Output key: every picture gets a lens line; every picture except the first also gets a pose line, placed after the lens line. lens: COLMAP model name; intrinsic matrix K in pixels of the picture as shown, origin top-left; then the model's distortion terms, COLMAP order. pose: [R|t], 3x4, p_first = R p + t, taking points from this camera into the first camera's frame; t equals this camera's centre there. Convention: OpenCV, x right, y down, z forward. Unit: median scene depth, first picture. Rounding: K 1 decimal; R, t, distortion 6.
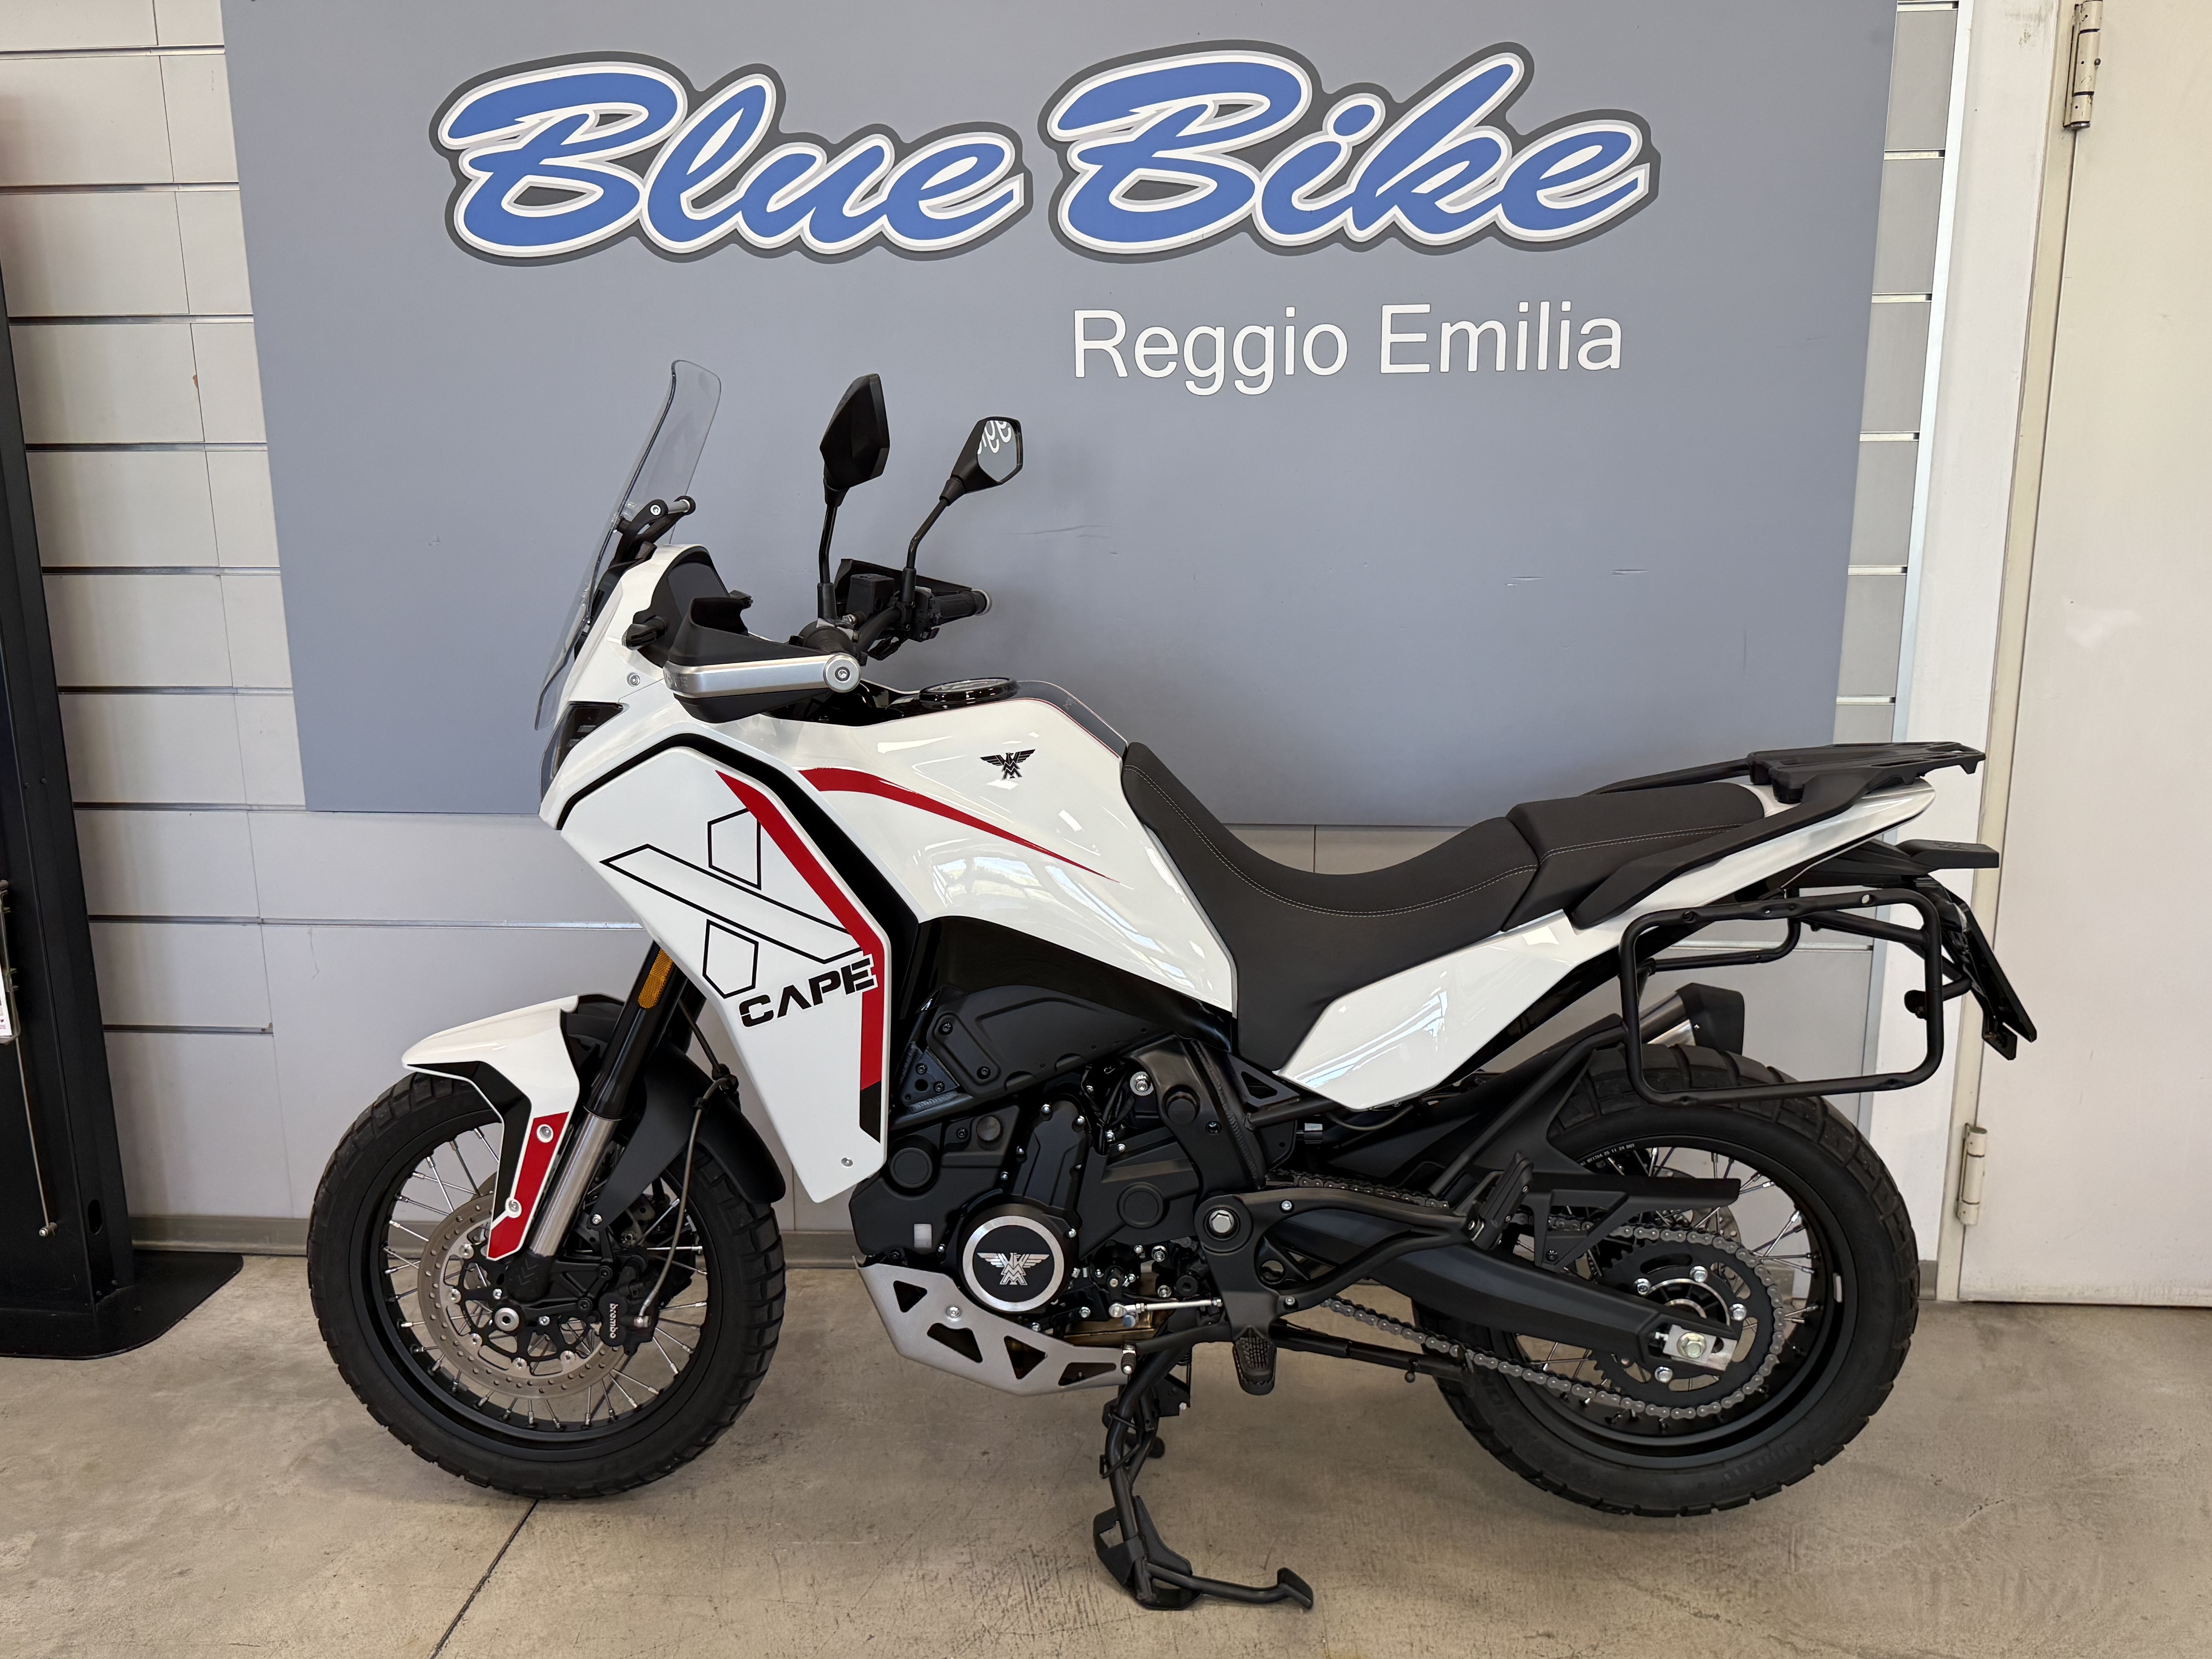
lens RADIAL K [[1804.1, 0, 1098.8], [0, 1804.1, 839.0], [0, 0, 1]] dist [0.043846, -0.068112]
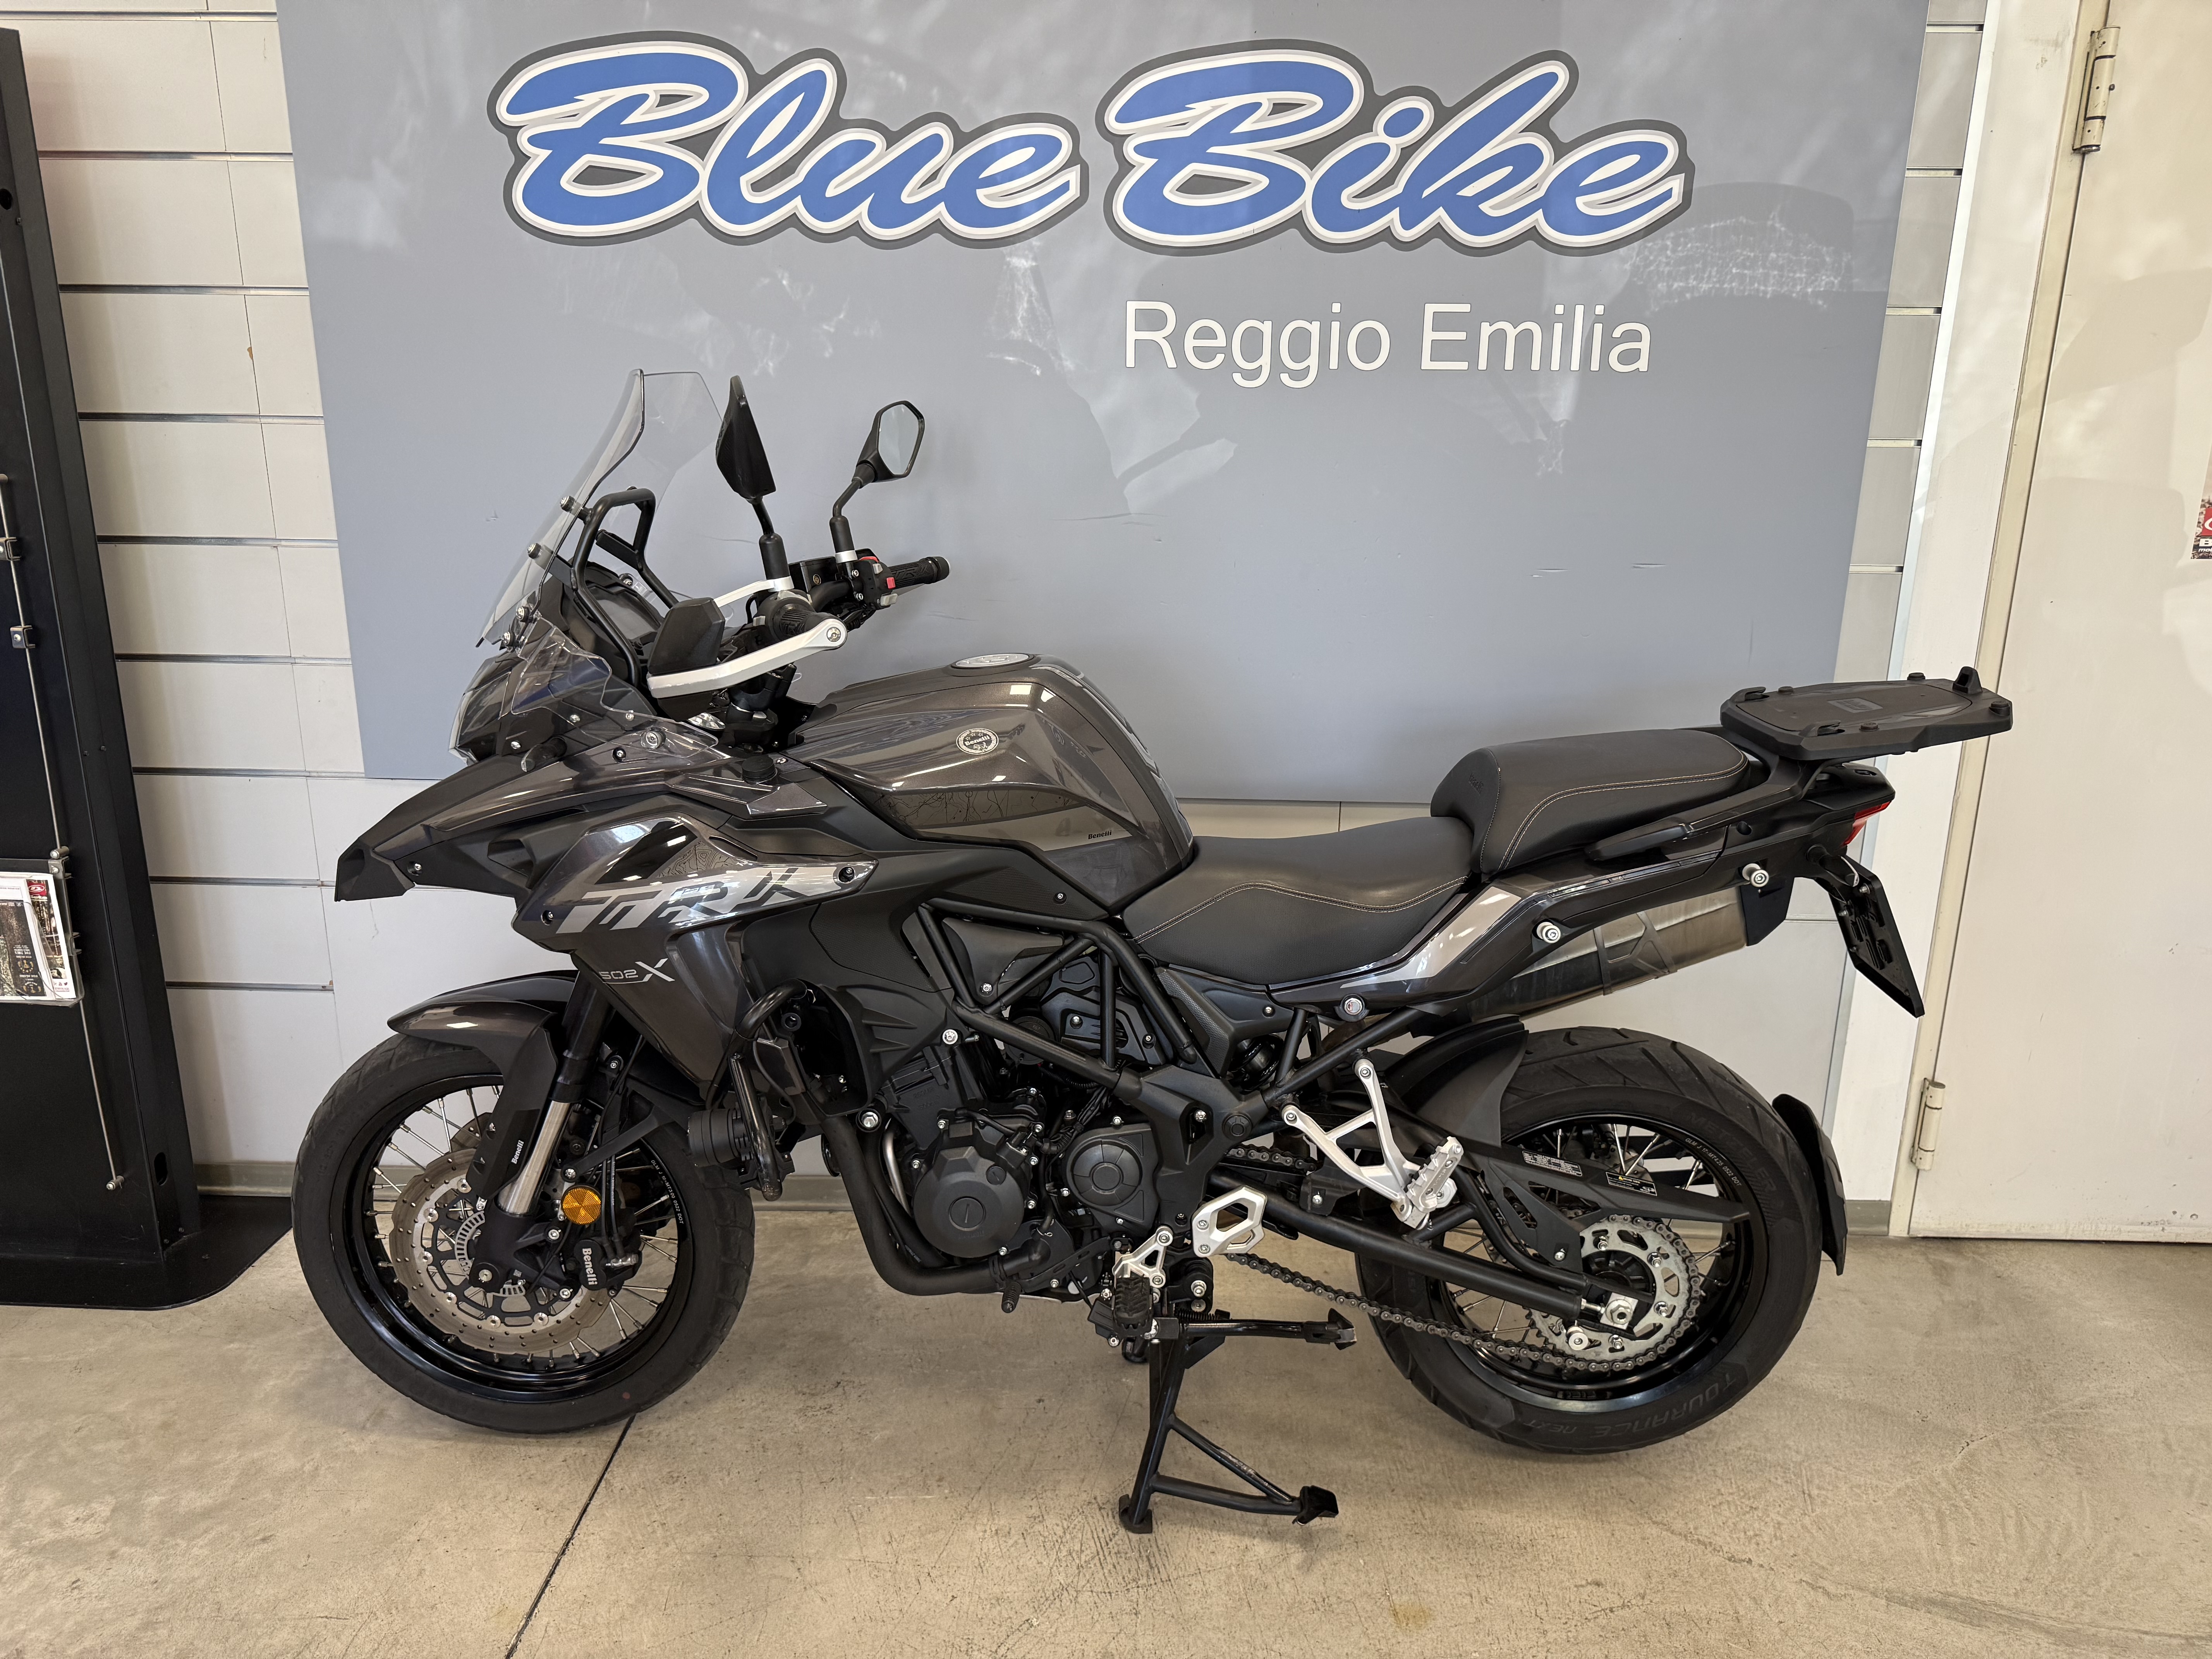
lens RADIAL K [[1557.8, 0, 1102.6], [0, 1557.8, 841.1], [0, 0, 1]] dist [0.006405, -0.012024]
pose [[0.998519, 0.006251, 0.054035, -0.074396], [-0.008642, 0.998989, 0.044126, -0.025088], [-0.053704, -0.044528, 0.997564, 0.104780]]
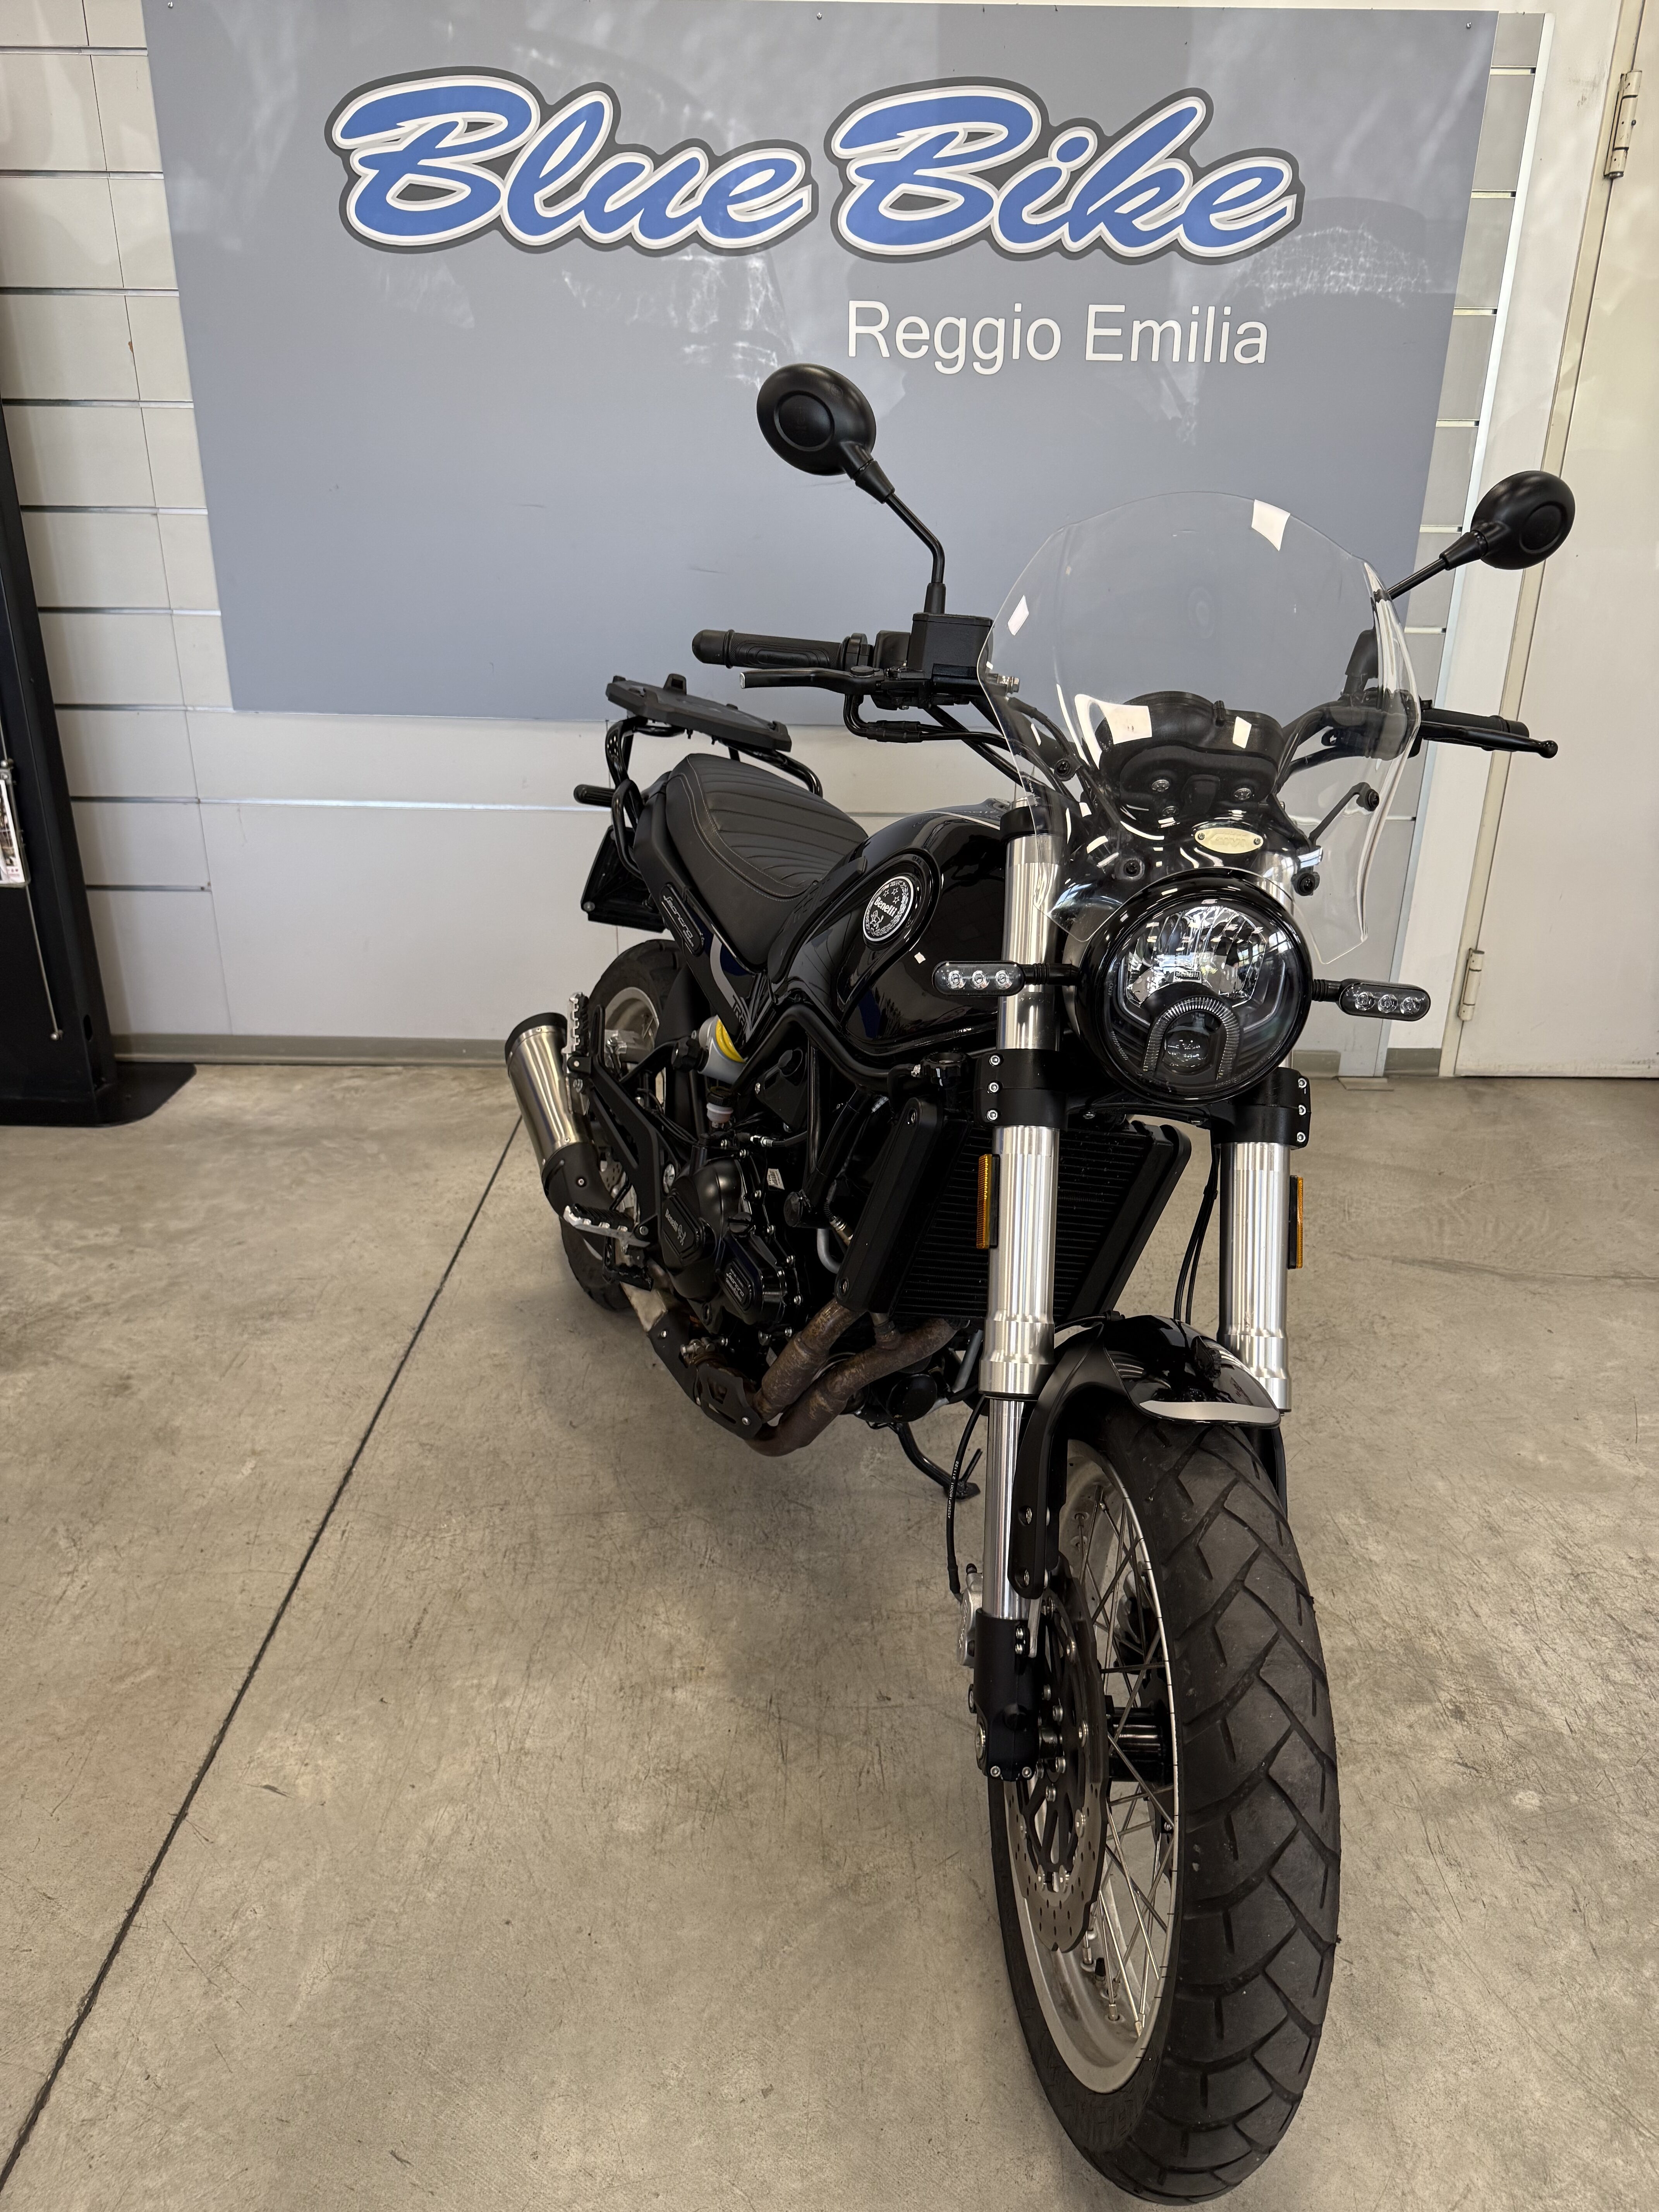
lens RADIAL K [[1557.8, 0, 823.1], [0, 1557.8, 1114.9], [0, 0, 1]] dist [0.006405, -0.012024]
pose [[0.996776, -0.011772, 0.079365, -0.127769], [-0.002168, 0.984865, 0.173310, 0.082449], [-0.080204, -0.172923, 0.981664, -0.178523]]
